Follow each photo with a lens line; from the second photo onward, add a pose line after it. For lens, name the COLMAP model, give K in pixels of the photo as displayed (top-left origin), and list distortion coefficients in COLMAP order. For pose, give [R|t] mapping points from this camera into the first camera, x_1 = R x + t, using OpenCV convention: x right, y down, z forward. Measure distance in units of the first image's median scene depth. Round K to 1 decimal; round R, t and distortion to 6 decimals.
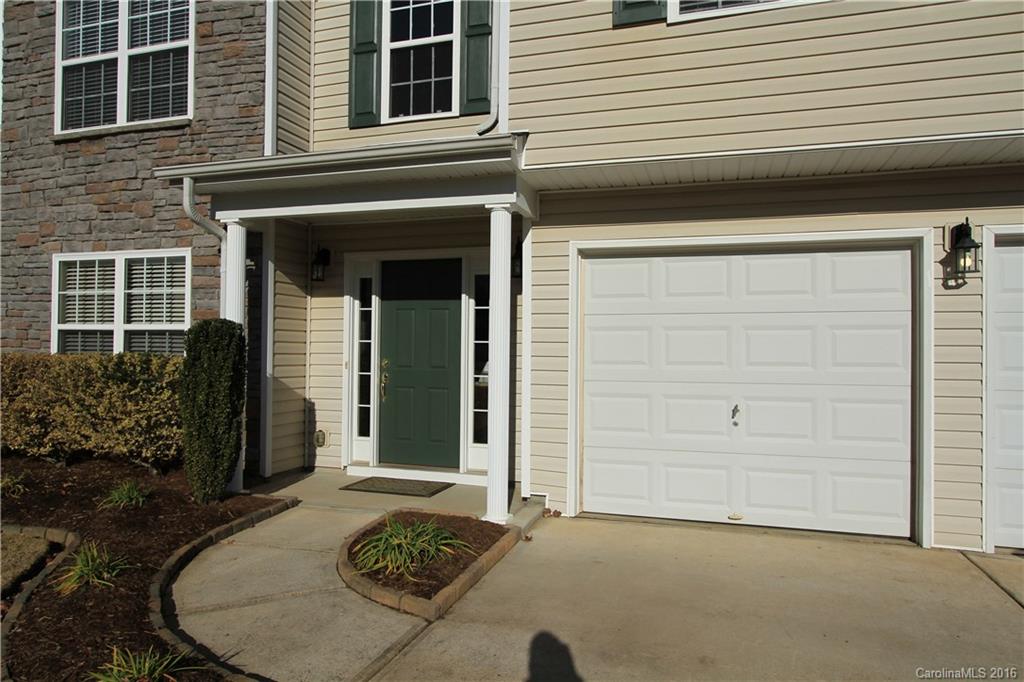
lens RADIAL K [[660.3, 0, 512.0], [0, 660.3, 341.0], [0, 0, 1]] dist [0.002333, -0.000110]
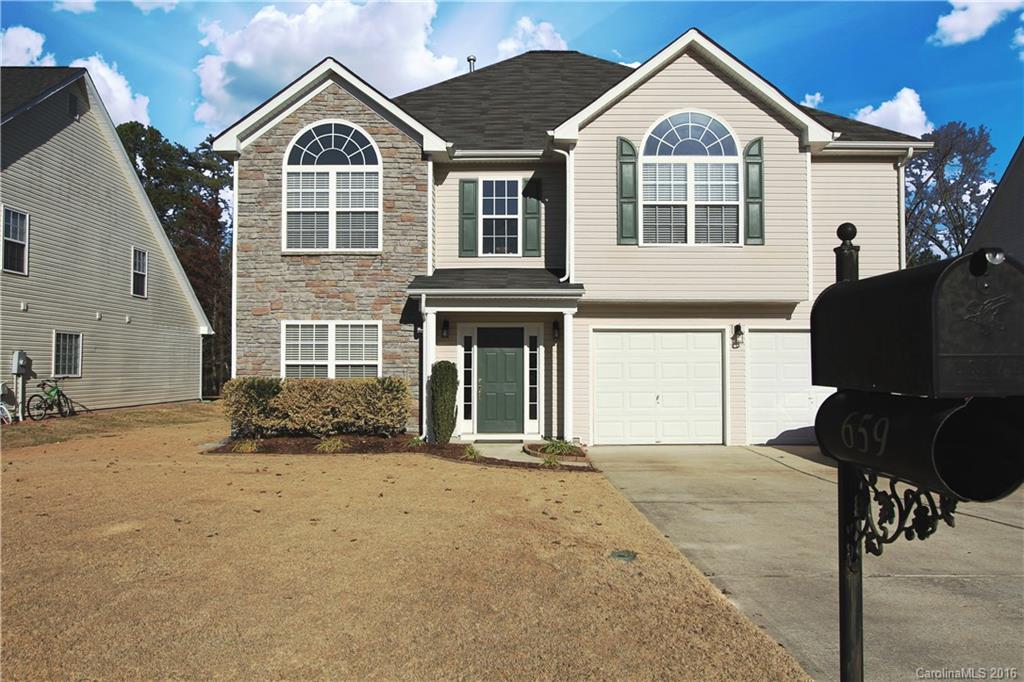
lens RADIAL K [[774.5, 0, 512.0], [0, 774.5, 341.0], [0, 0, 1]] dist [-0.002659, -0.000145]
pose [[0.951960, -0.000382, 0.306221, -0.801357], [0.006358, 0.999808, -0.018520, -0.039315], [-0.306155, 0.019577, 0.951780, -1.186083]]
